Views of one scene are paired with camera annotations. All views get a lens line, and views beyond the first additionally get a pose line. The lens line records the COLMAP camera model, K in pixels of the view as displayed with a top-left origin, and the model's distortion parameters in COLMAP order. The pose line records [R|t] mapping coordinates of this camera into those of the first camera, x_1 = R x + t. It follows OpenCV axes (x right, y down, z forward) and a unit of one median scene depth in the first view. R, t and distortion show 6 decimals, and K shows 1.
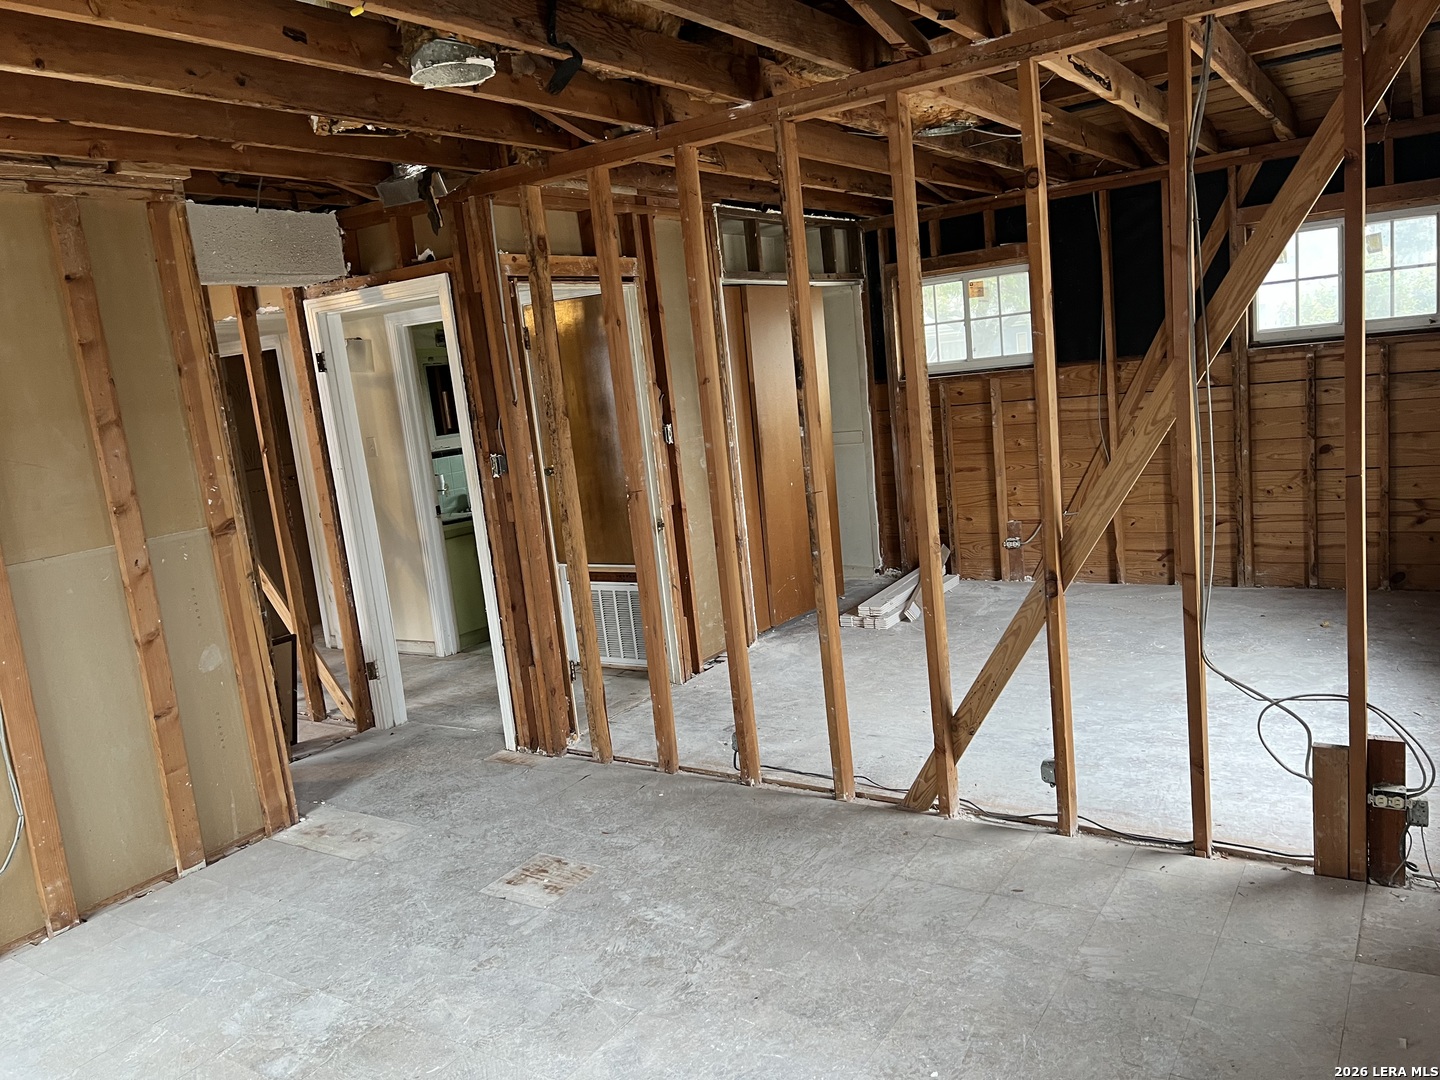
lens RADIAL K [[1085.9, 0, 706.2], [0, 1085.9, 549.5], [0, 0, 1]] dist [0.043693, -0.028337]
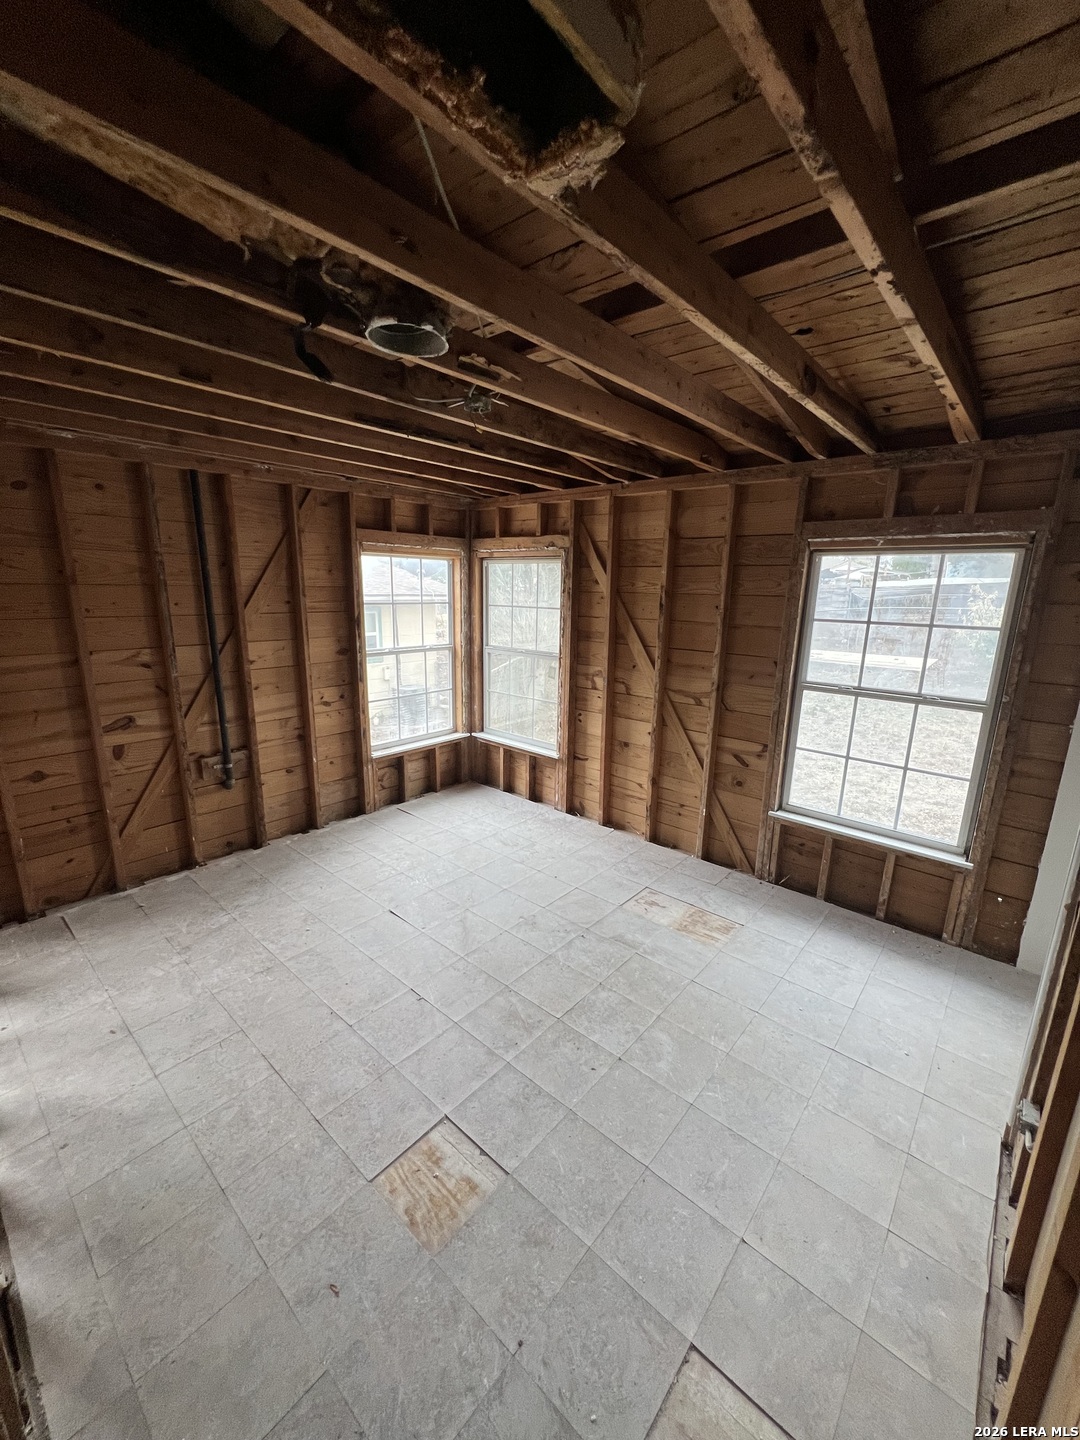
lens RADIAL K [[573.6, 0, 537.5], [0, 573.6, 722.3], [0, 0, 1]] dist [-0.002691, 0.000222]
pose [[-0.987771, 0.054406, 0.146114, -0.261974], [0.106544, 0.919737, 0.377799, -0.184879], [-0.113832, 0.388746, -0.914286, 1.034926]]
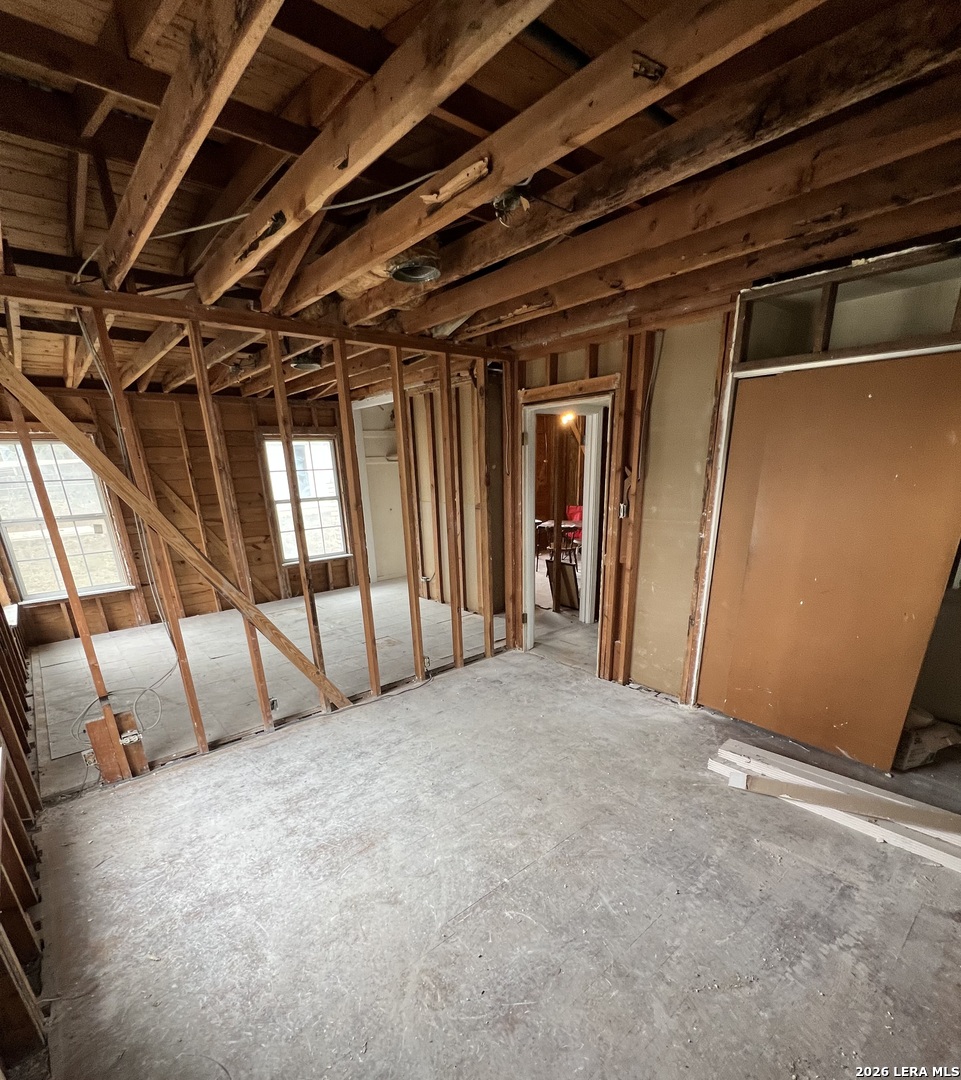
lens RADIAL K [[515.1, 0, 482.2], [0, 515.1, 644.9], [0, 0, 1]] dist [-0.000467, 0.000343]
pose [[-0.263747, 0.427823, -0.864526, 0.795488], [-0.103293, 0.878580, 0.466291, -0.300890], [0.959045, 0.212282, -0.187532, 1.225682]]
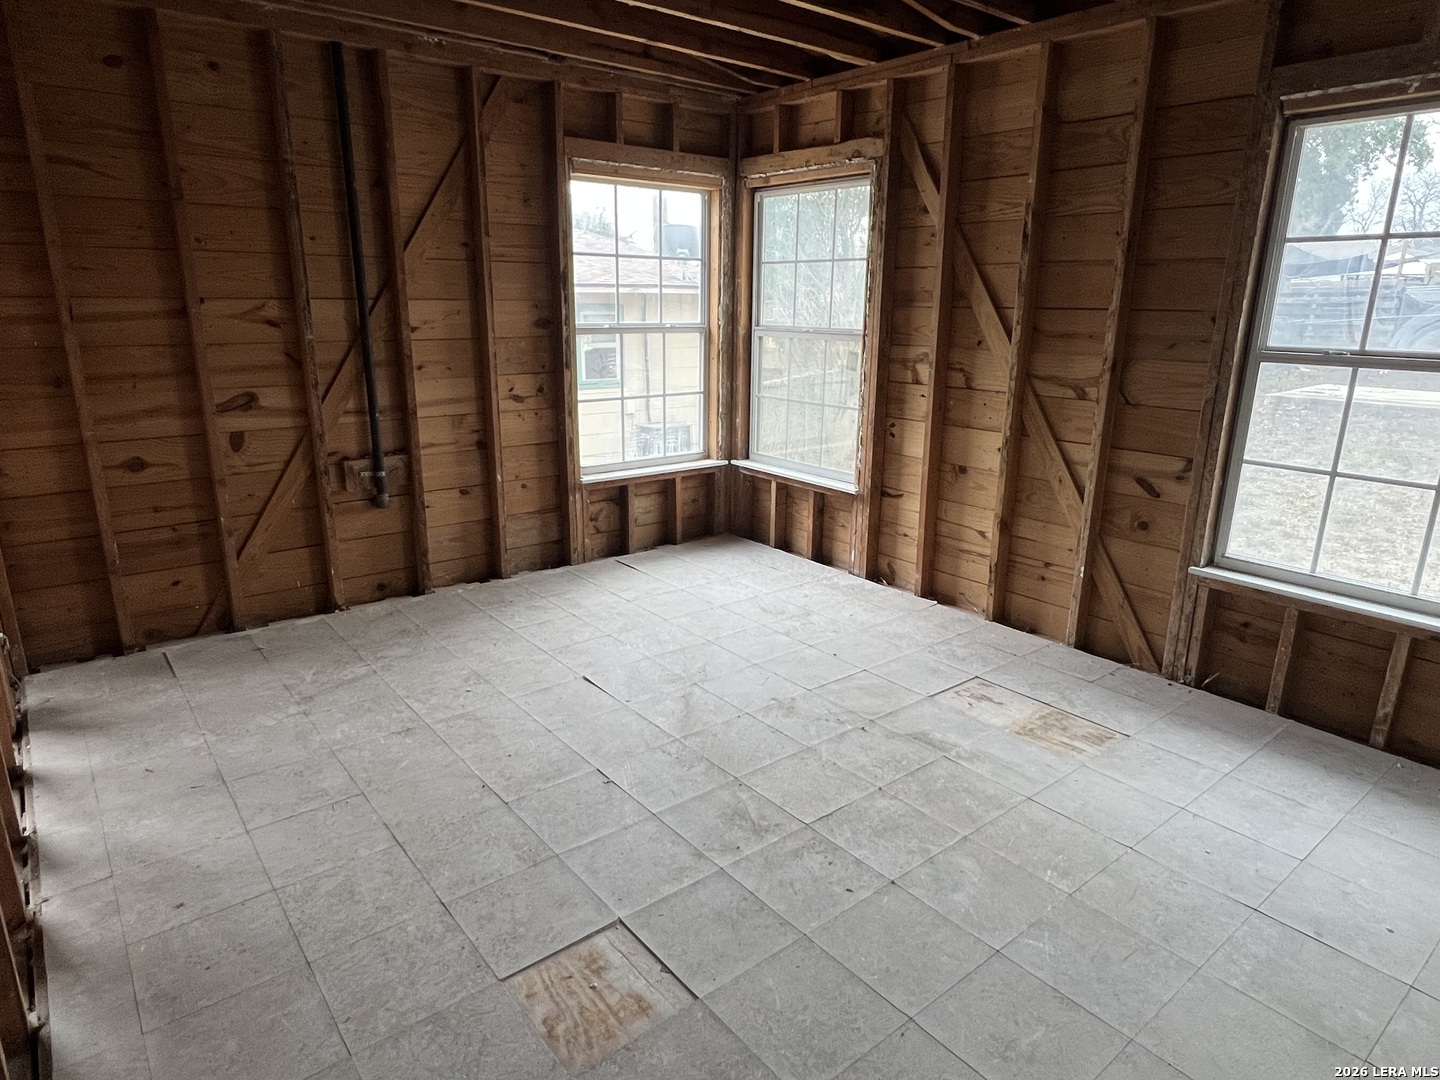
lens RADIAL K [[860.6, 0, 716.6], [0, 860.6, 540.2], [0, 0, 1]] dist [-0.008500, 0.004985]
pose [[-0.949768, 0.010277, 0.312787, -0.302477], [0.138572, 0.909955, 0.390871, -0.098316], [-0.280605, 0.414580, -0.865670, 1.051061]]
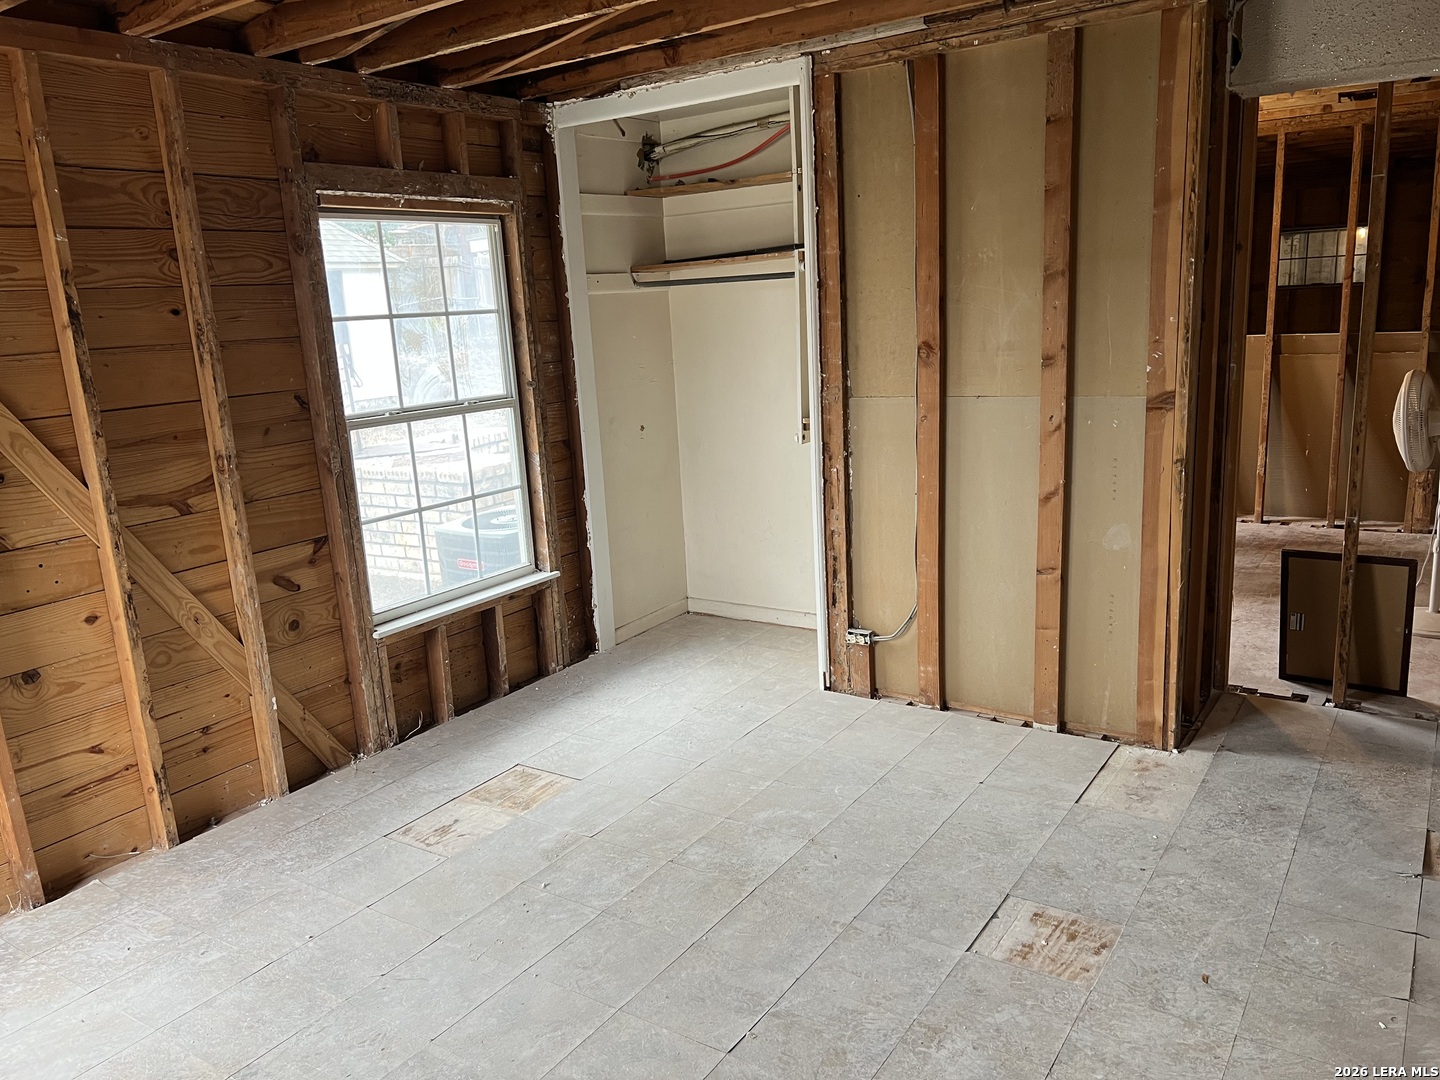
lens RADIAL K [[1085.9, 0, 713.2], [0, 1085.9, 551.4], [0, 0, 1]] dist [0.043693, -0.028337]
pose [[-0.003010, 0.326321, -0.945254, 0.387107], [-0.111458, 0.939259, 0.324606, -0.137653], [0.993765, 0.106333, 0.033544, 0.576610]]
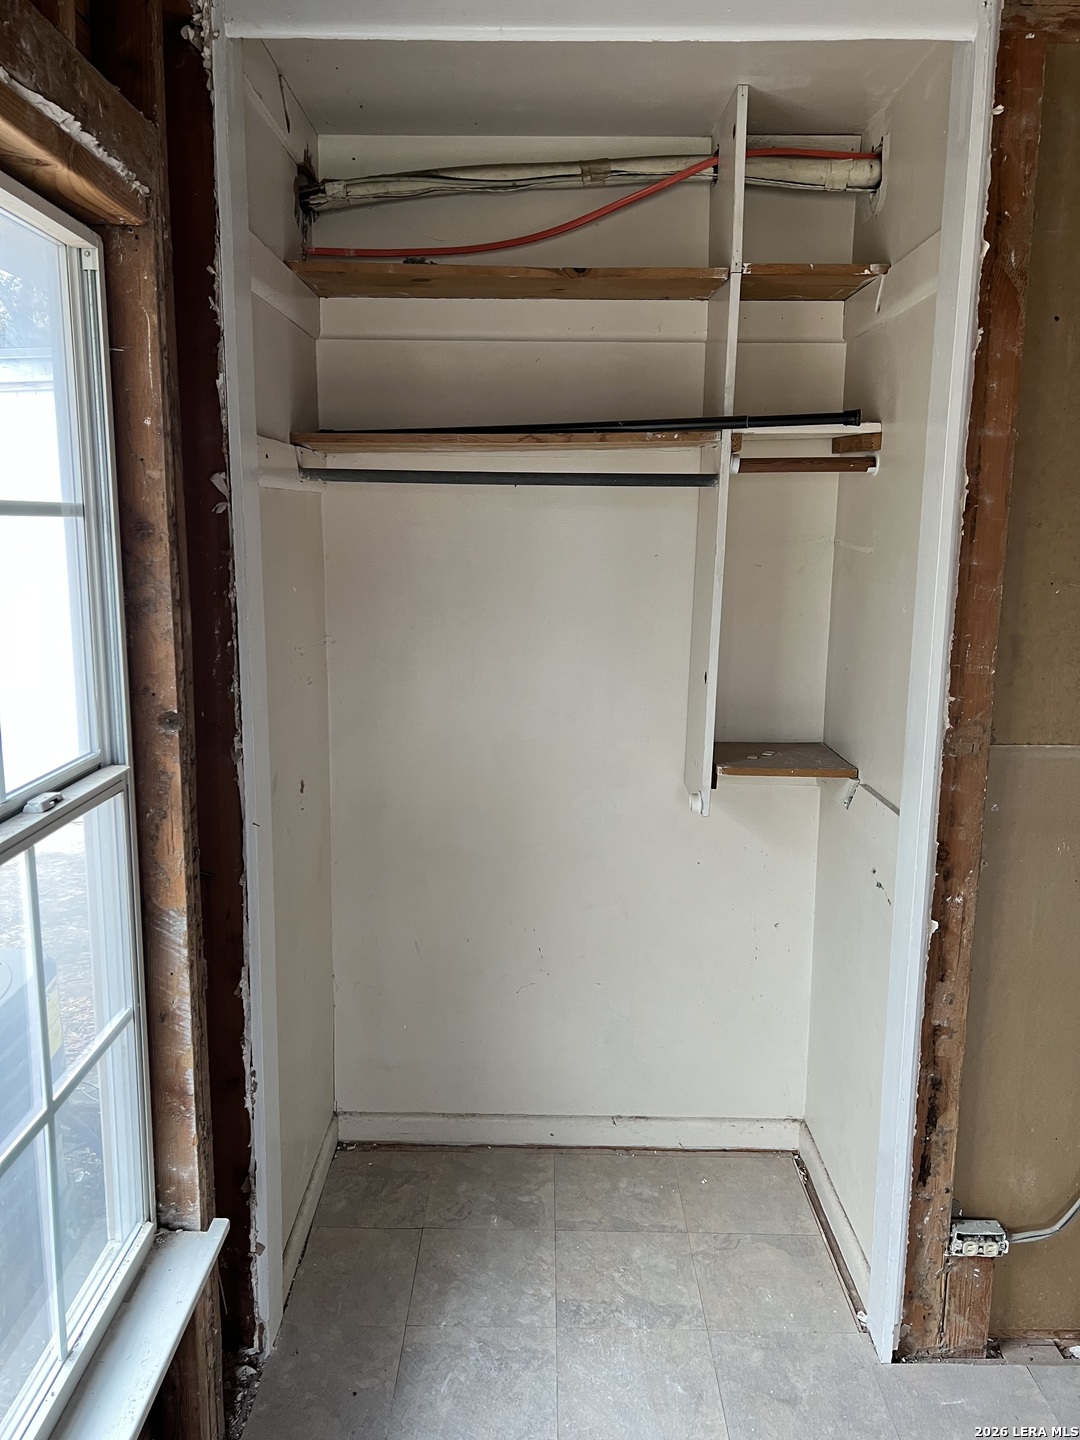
lens RADIAL K [[1085.9, 0, 533.3], [0, 1085.9, 703.9], [0, 0, 1]] dist [0.043693, -0.028337]
pose [[0.544414, 0.245772, -0.802004, -0.304397], [-0.205432, 0.966062, 0.156596, -0.016014], [0.813272, 0.079504, 0.576427, 0.302807]]
